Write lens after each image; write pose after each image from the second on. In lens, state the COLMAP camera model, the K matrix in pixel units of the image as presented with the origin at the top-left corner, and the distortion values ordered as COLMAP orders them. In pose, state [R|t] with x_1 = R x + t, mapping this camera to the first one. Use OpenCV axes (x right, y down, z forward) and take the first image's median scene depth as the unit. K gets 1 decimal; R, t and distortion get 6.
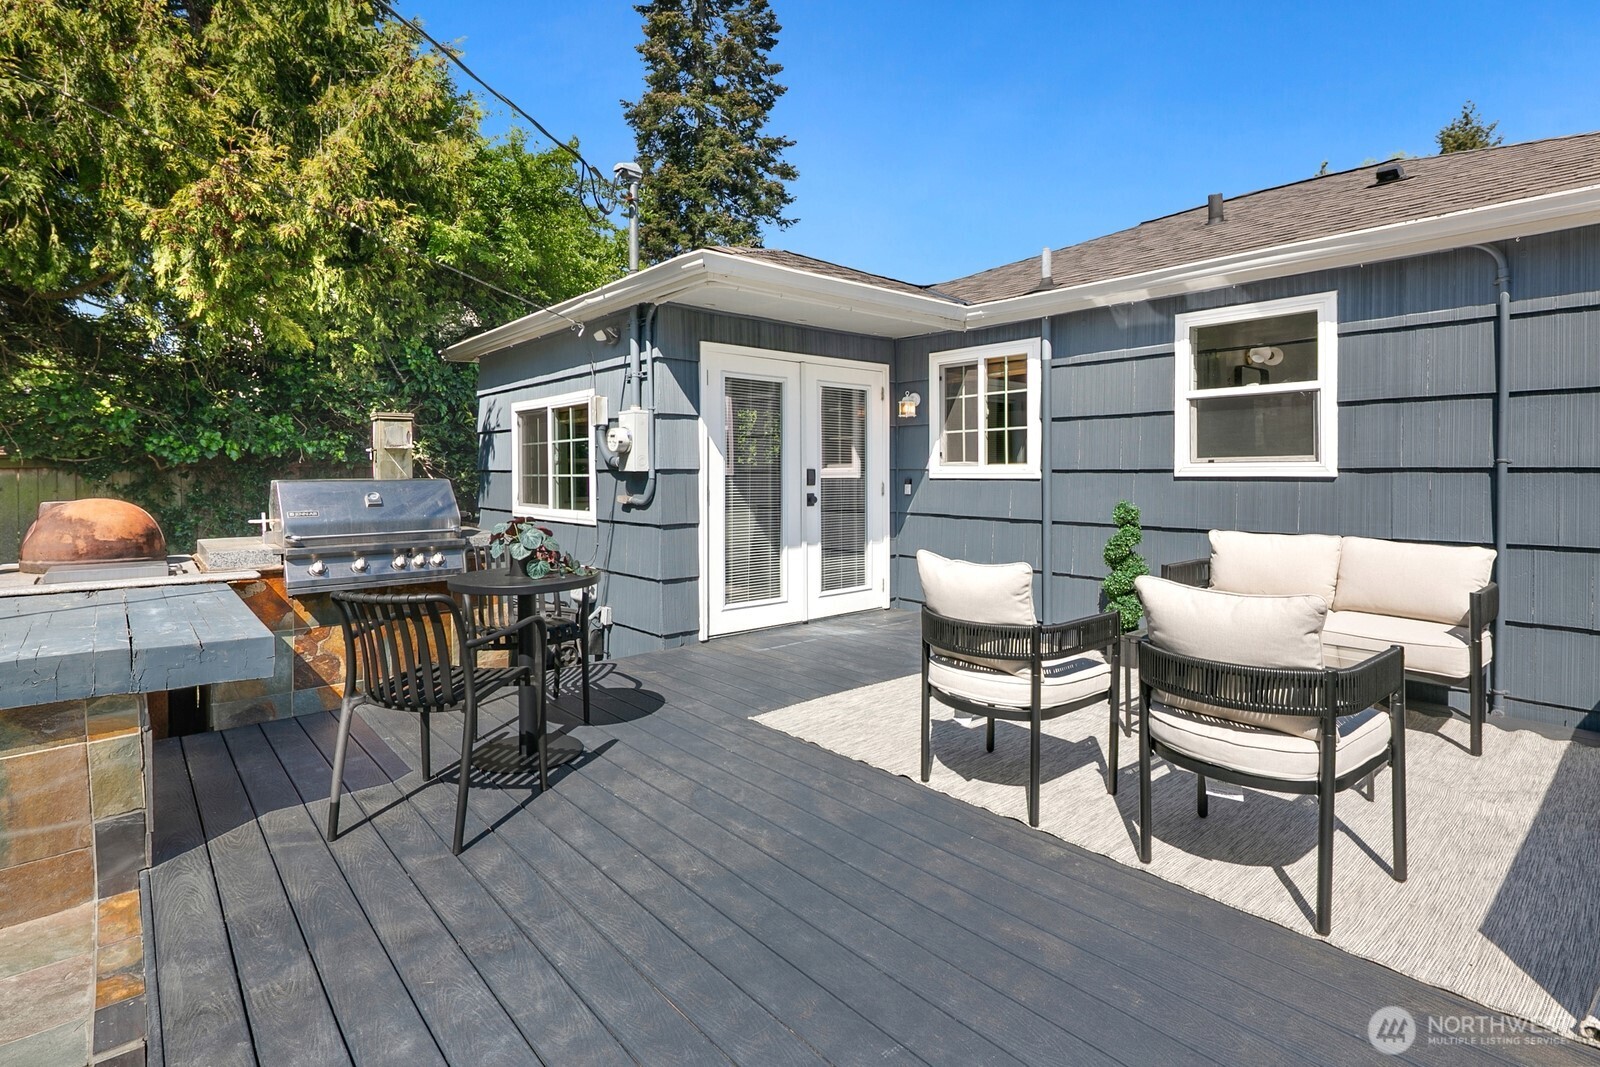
lens RADIAL K [[780.9, 0, 793.9], [0, 780.9, 477.6], [0, 0, 1]] dist [0.003694, 0.000535]
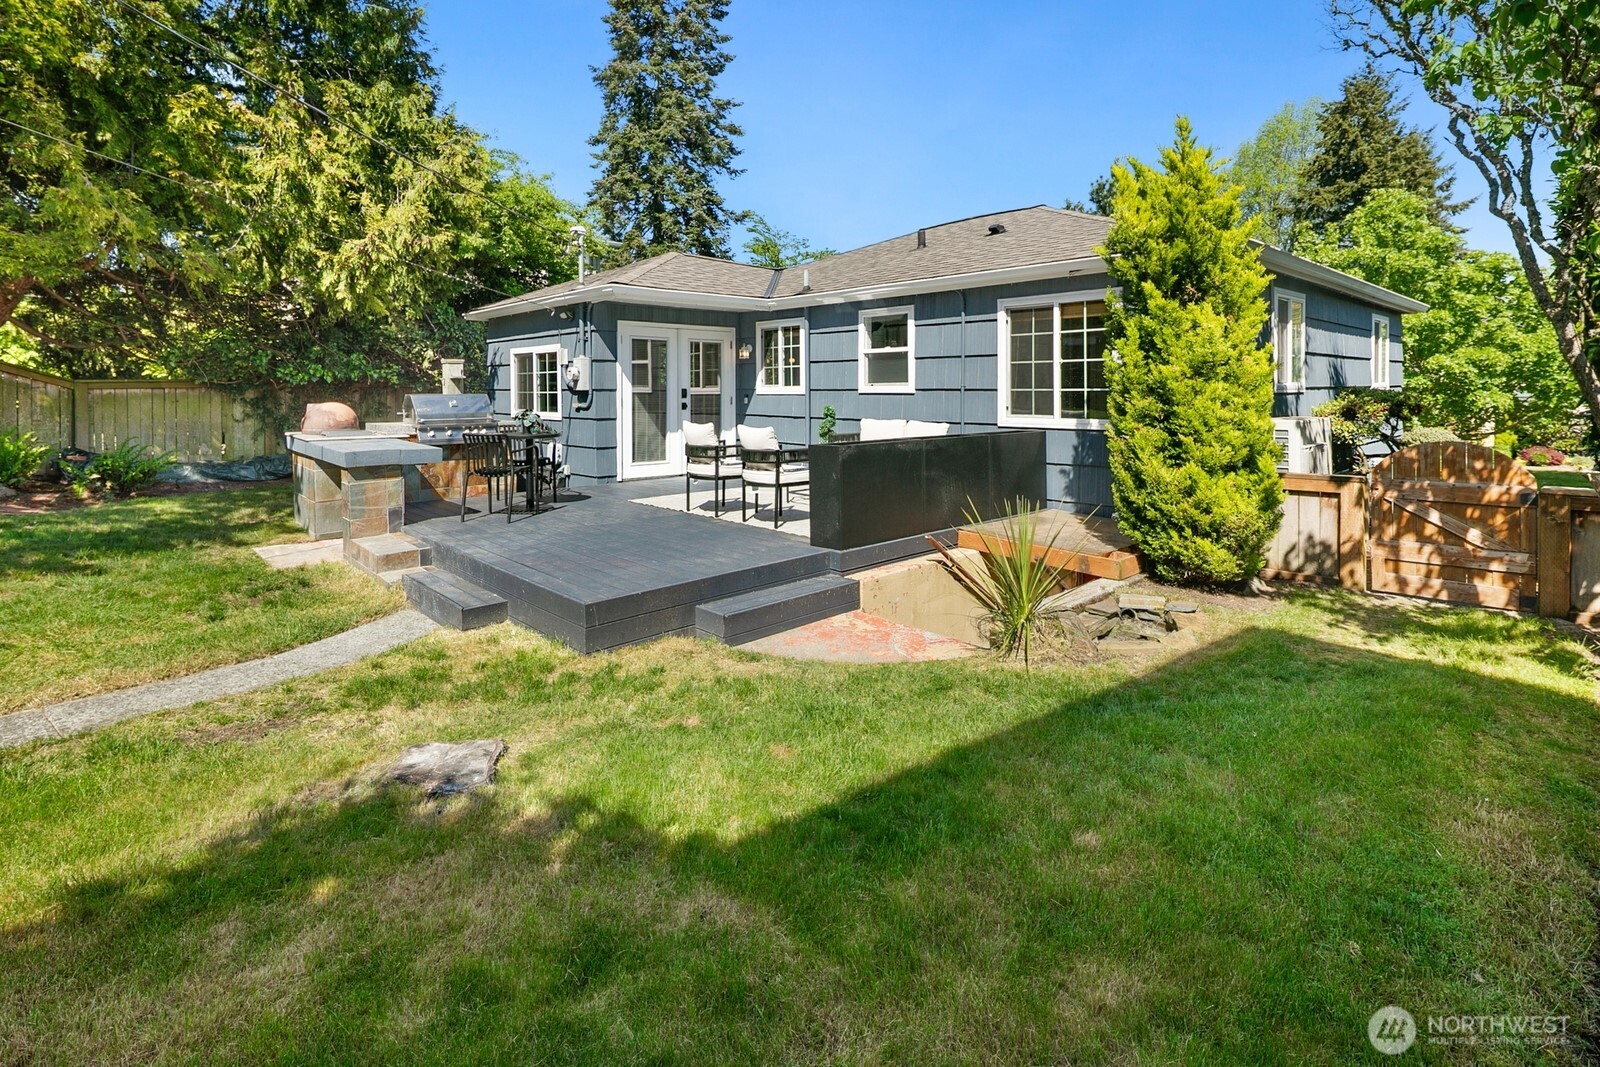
lens RADIAL K [[772.3, 0, 795.0], [0, 772.3, 397.4], [0, 0, 1]] dist [0.012937, -0.012653]
pose [[0.999410, -0.000017, 0.034343, 0.209824], [-0.000090, 0.999995, 0.003114, 0.002961], [-0.034343, -0.003115, 0.999405, -0.749234]]
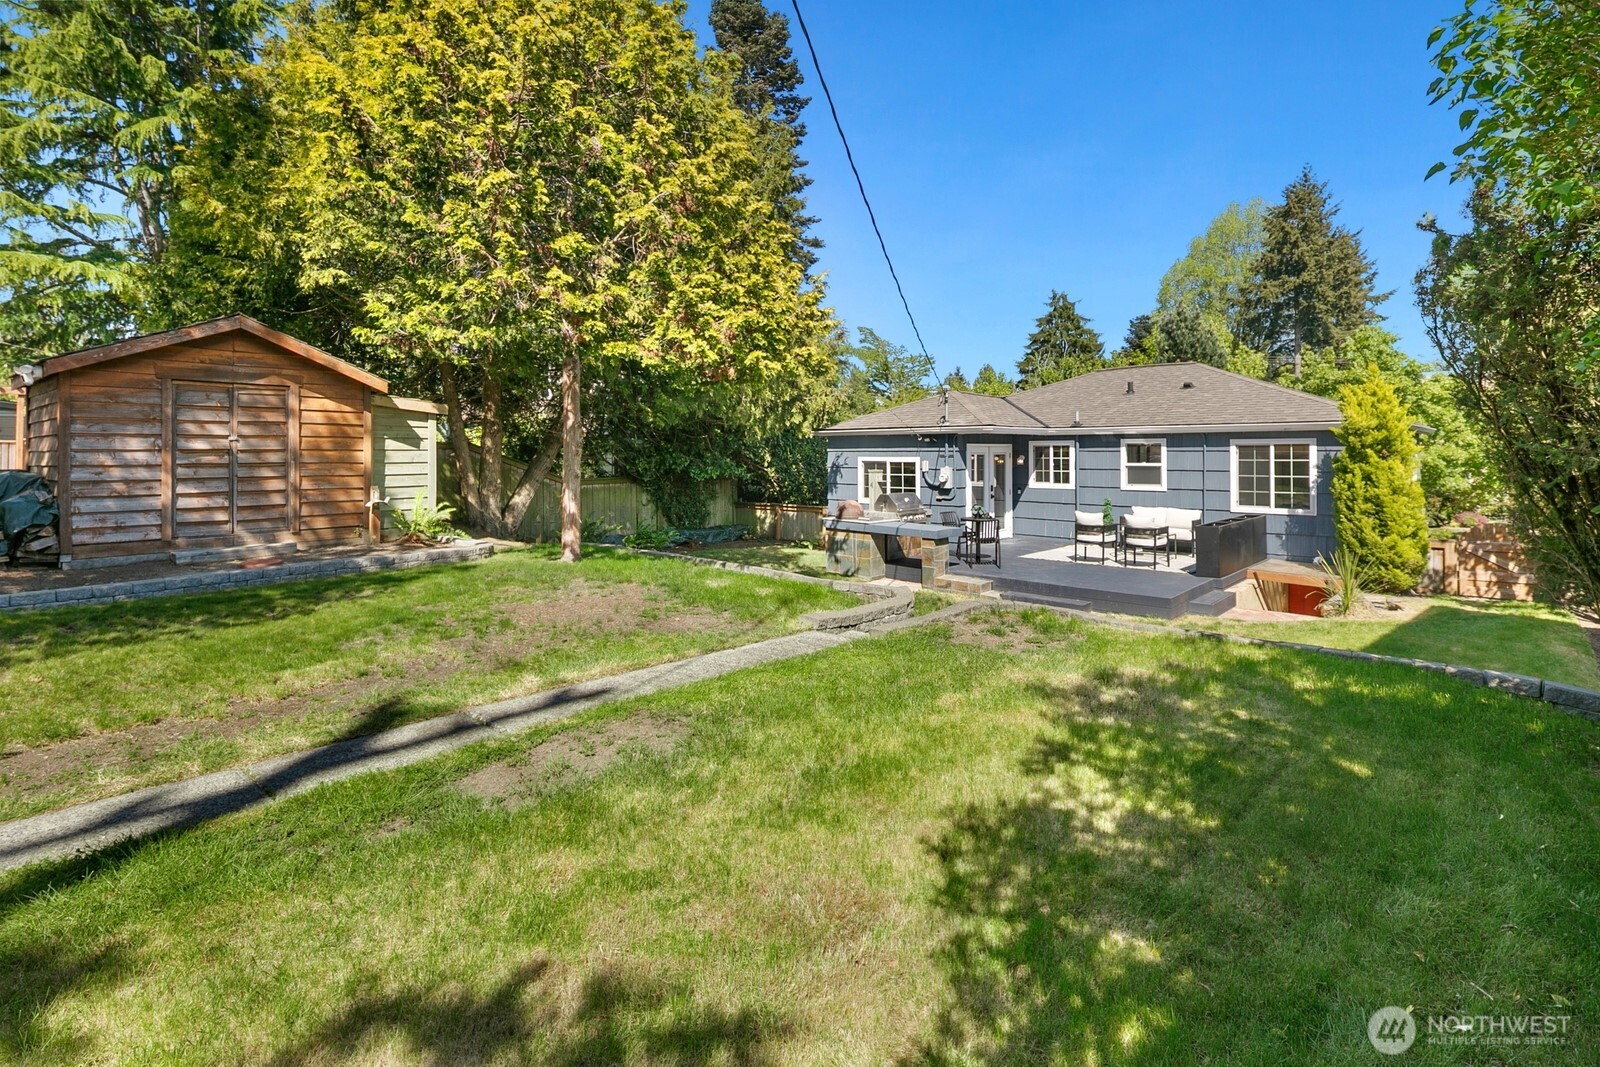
lens RADIAL K [[767.6, 0, 797.4], [0, 767.6, 450.2], [0, 0, 1]] dist [-0.000103, -0.000444]
pose [[0.994473, 0.000697, 0.104989, -0.923723], [0.000509, 0.999934, -0.011458, -0.102144], [-0.104990, 0.011448, 0.994407, -1.582223]]
